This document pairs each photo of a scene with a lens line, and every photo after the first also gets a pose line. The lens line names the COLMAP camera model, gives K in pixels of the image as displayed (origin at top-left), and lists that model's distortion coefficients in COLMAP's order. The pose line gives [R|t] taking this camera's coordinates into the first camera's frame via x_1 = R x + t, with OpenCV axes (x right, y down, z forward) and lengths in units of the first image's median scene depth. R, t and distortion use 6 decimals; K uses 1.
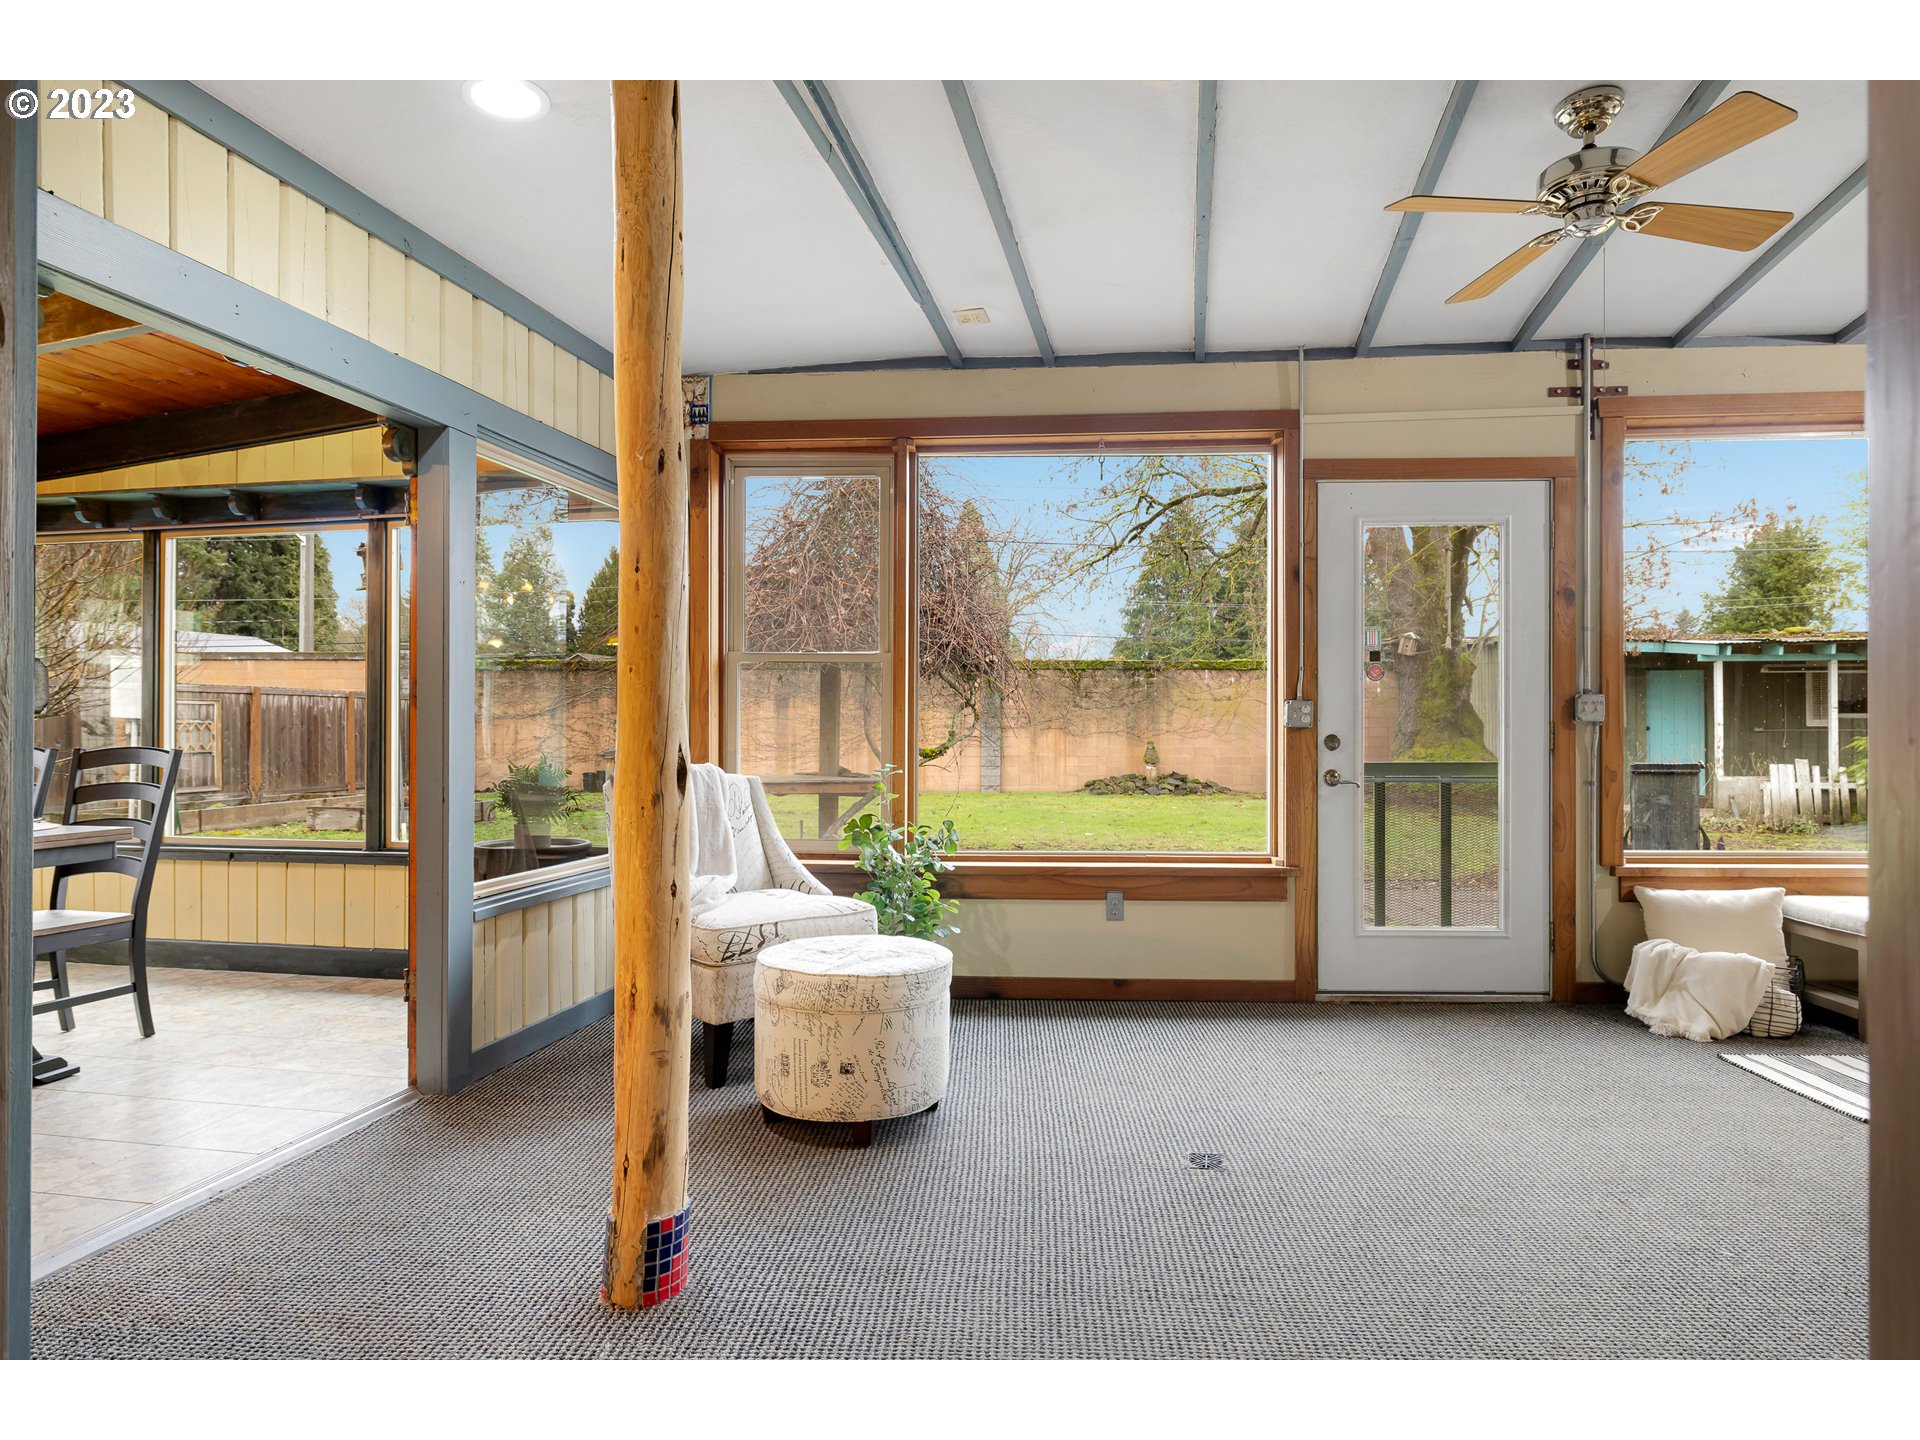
lens RADIAL K [[1102.1, 0, 960.0], [0, 1102.1, 720.0], [0, 0, 1]] dist [0.000878, -0.000917]
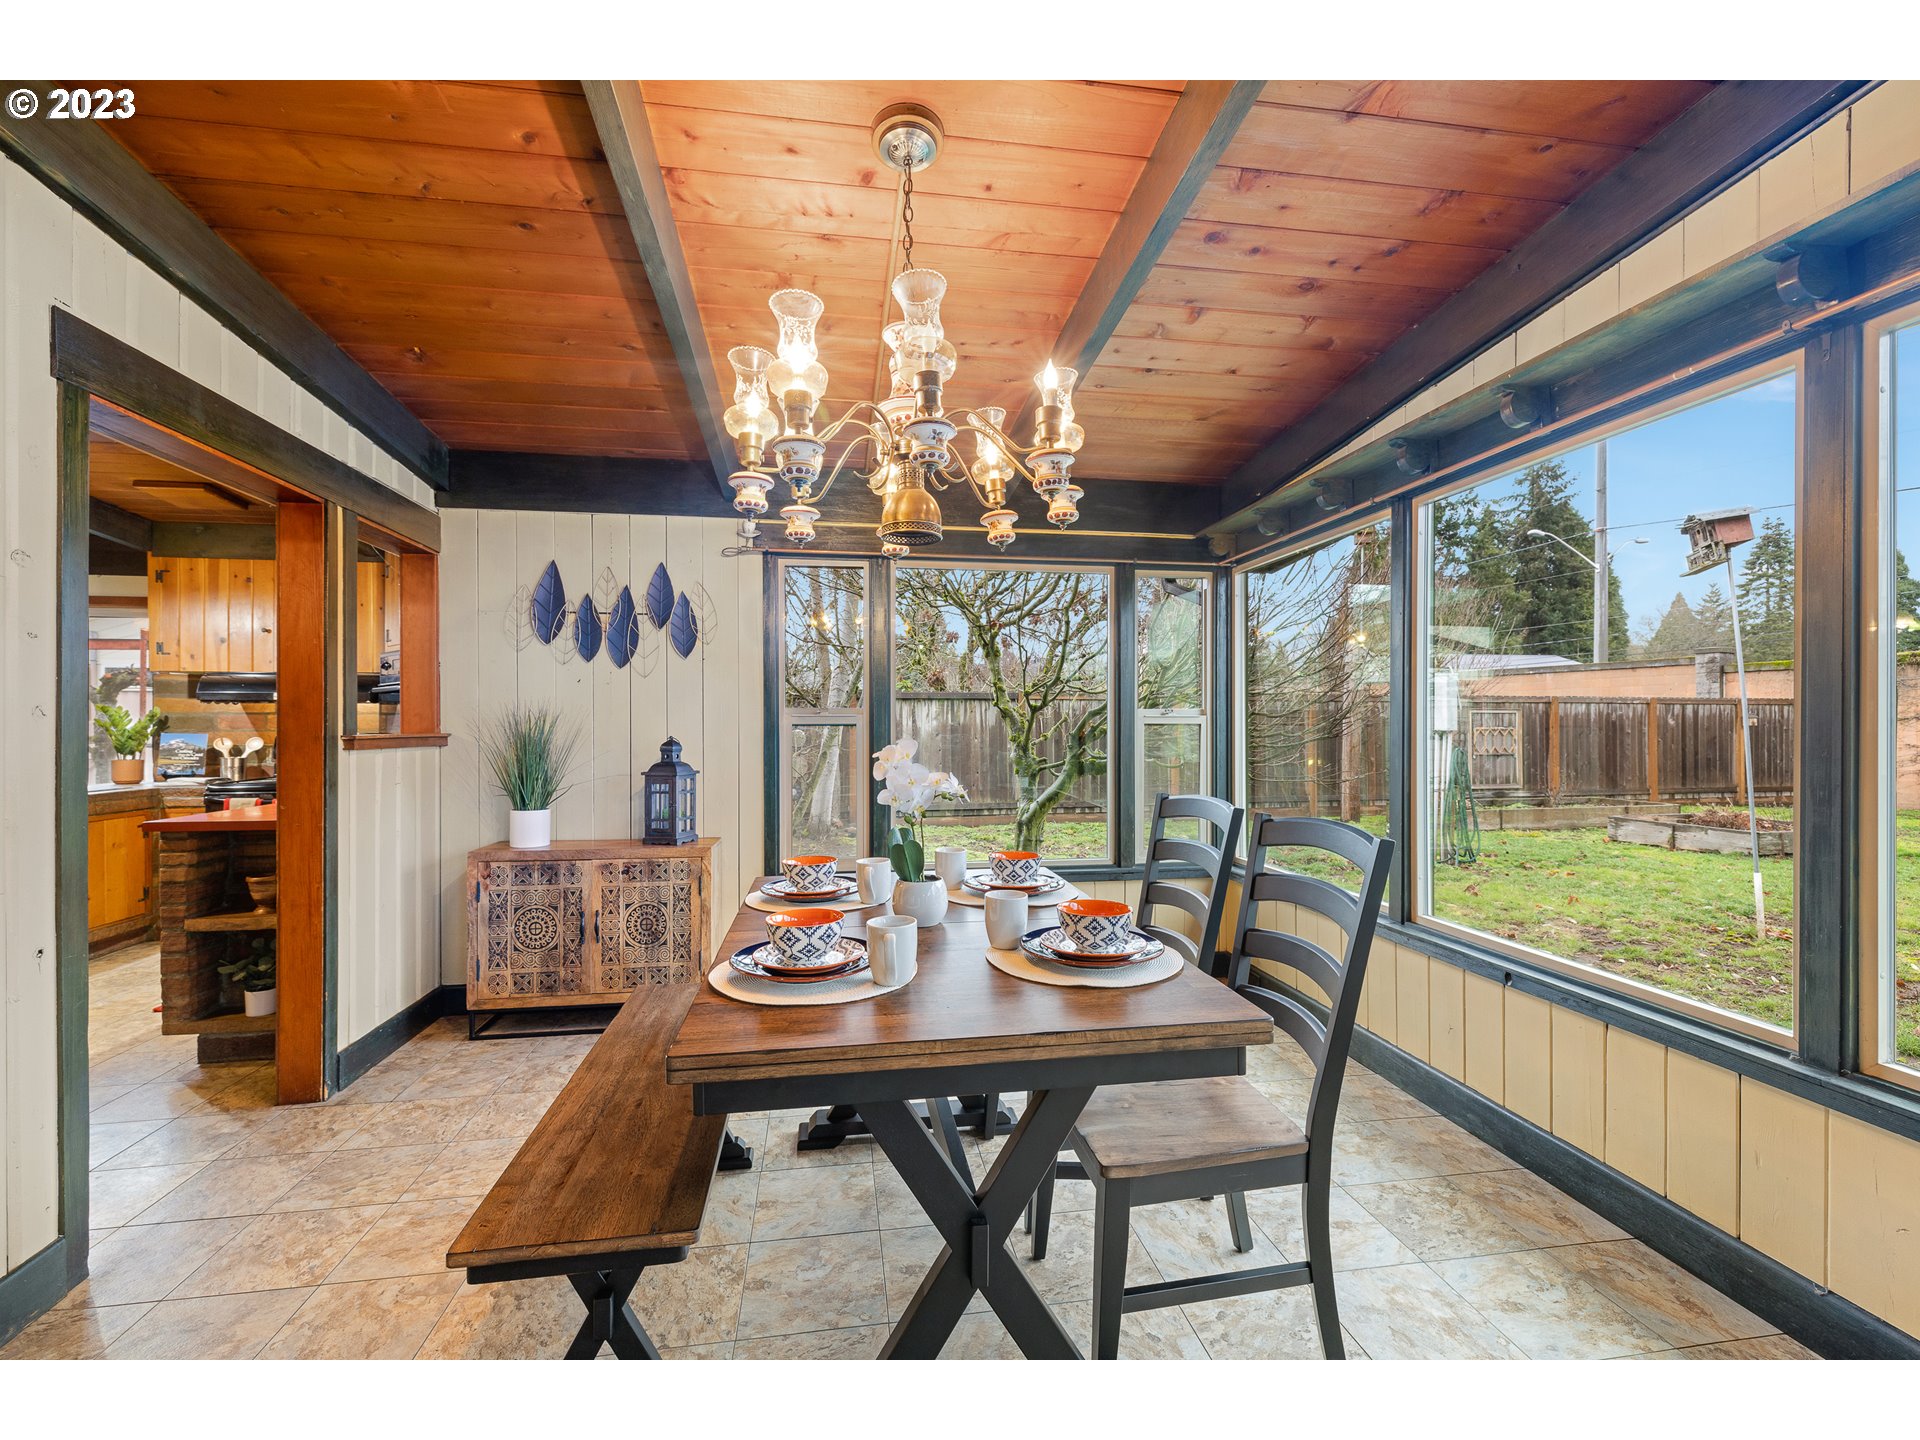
lens RADIAL K [[795.2, 0, 964.2], [0, 795.2, 724.6], [0, 0, 1]] dist [0.000566, 0.000158]
pose [[0.355265, 0.001289, -0.934765, -0.107048], [0.004729, 0.999984, 0.003177, -0.007318], [0.934754, -0.005549, 0.355253, 0.169632]]
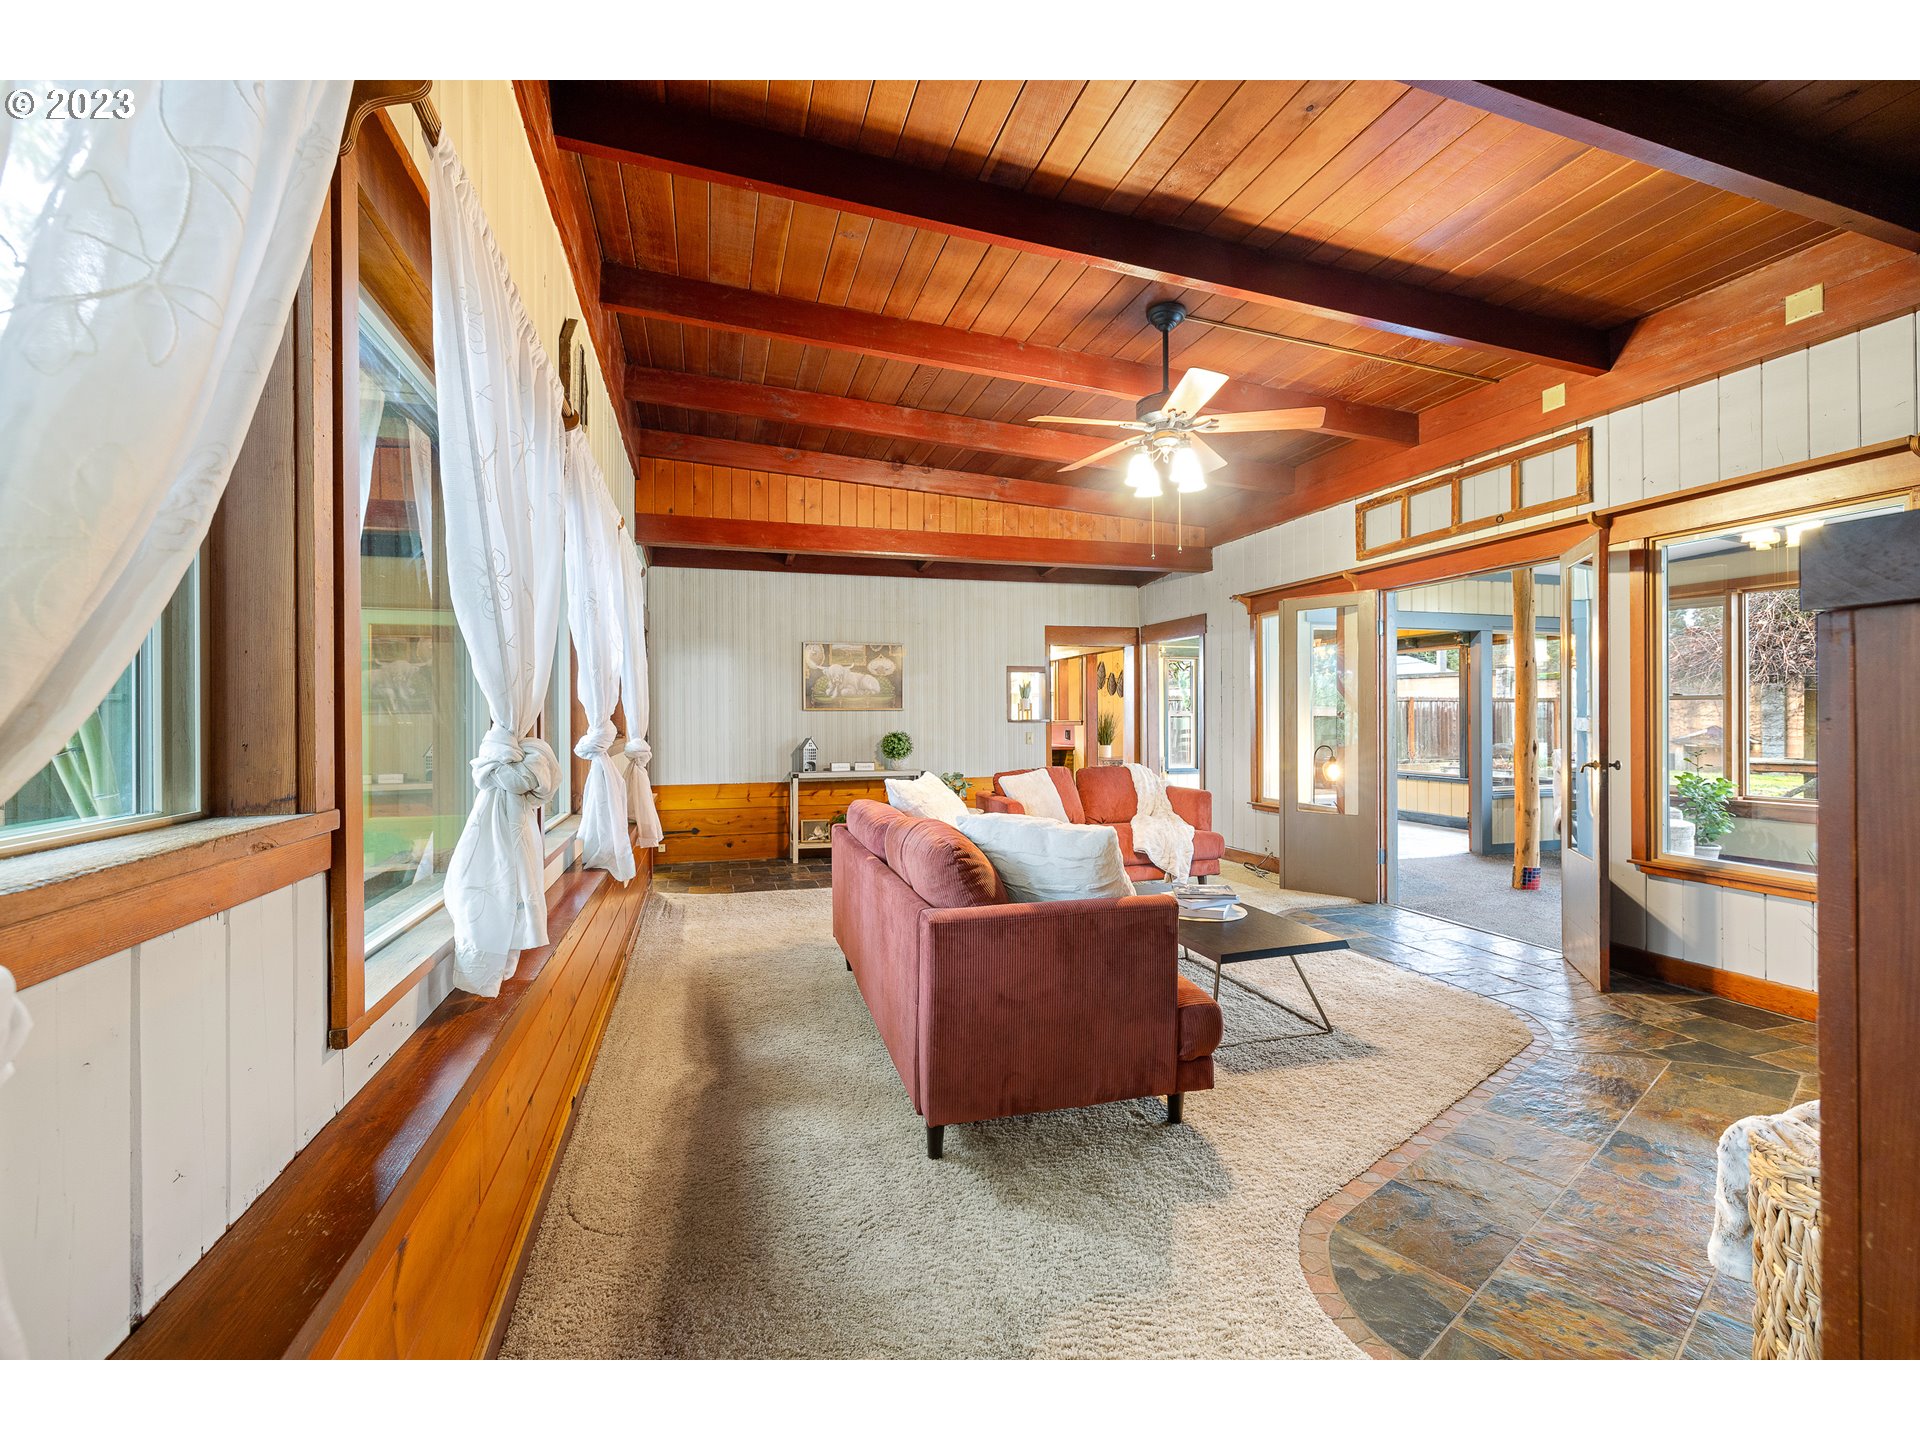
lens RADIAL K [[795.2, 0, 964.2], [0, 795.2, 724.6], [0, 0, 1]] dist [0.000566, 0.000158]
pose [[0.472561, 0.005436, -0.881281, 0.116893], [0.005851, 0.999940, 0.009306, -0.005431], [0.881279, -0.009554, 0.472500, -0.189627]]
